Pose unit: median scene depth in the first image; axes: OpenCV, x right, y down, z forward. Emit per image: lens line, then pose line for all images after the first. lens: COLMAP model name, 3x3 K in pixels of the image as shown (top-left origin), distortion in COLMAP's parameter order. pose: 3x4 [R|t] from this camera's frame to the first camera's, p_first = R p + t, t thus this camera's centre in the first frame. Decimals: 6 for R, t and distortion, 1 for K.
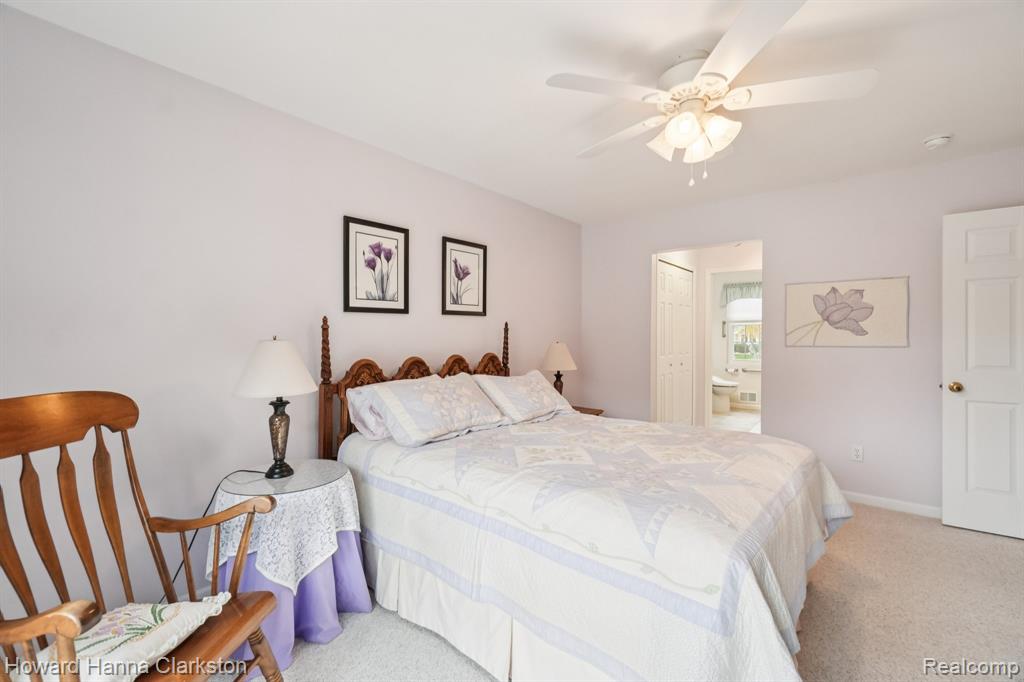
lens RADIAL K [[441.7, 0, 514.4], [0, 441.7, 338.9], [0, 0, 1]] dist [-0.005980, 0.000015]
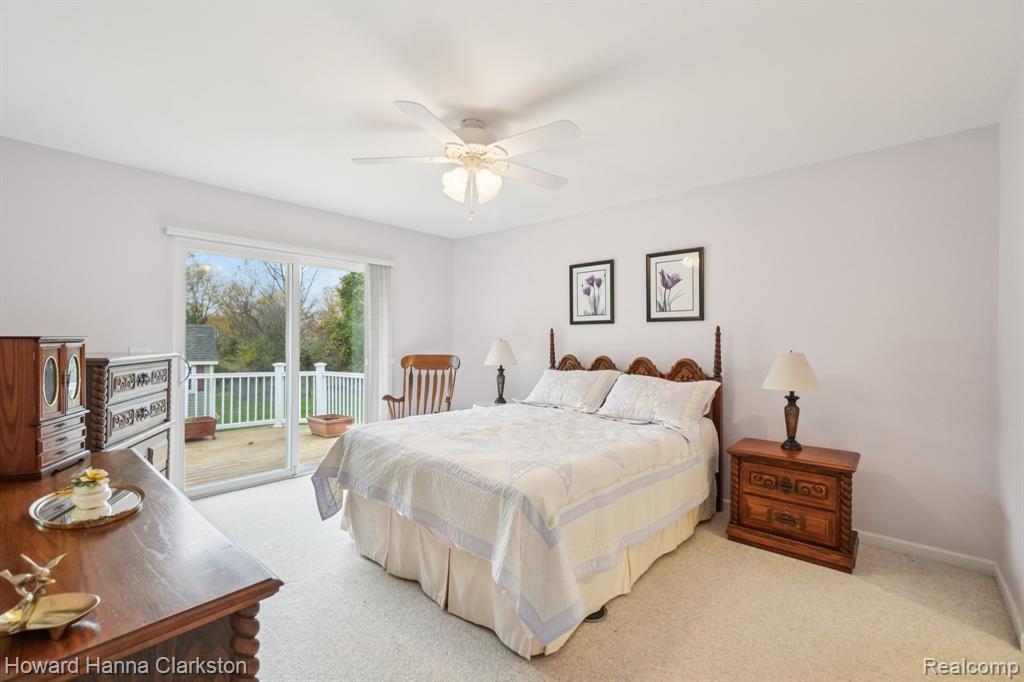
lens RADIAL K [[441.7, 0, 514.4], [0, 441.7, 338.9], [0, 0, 1]] dist [-0.005980, 0.000015]
pose [[-0.045060, 0.020624, -0.998771, 1.085883], [0.001375, 0.999787, 0.020583, -0.037321], [0.998983, -0.000445, -0.045078, 0.753939]]
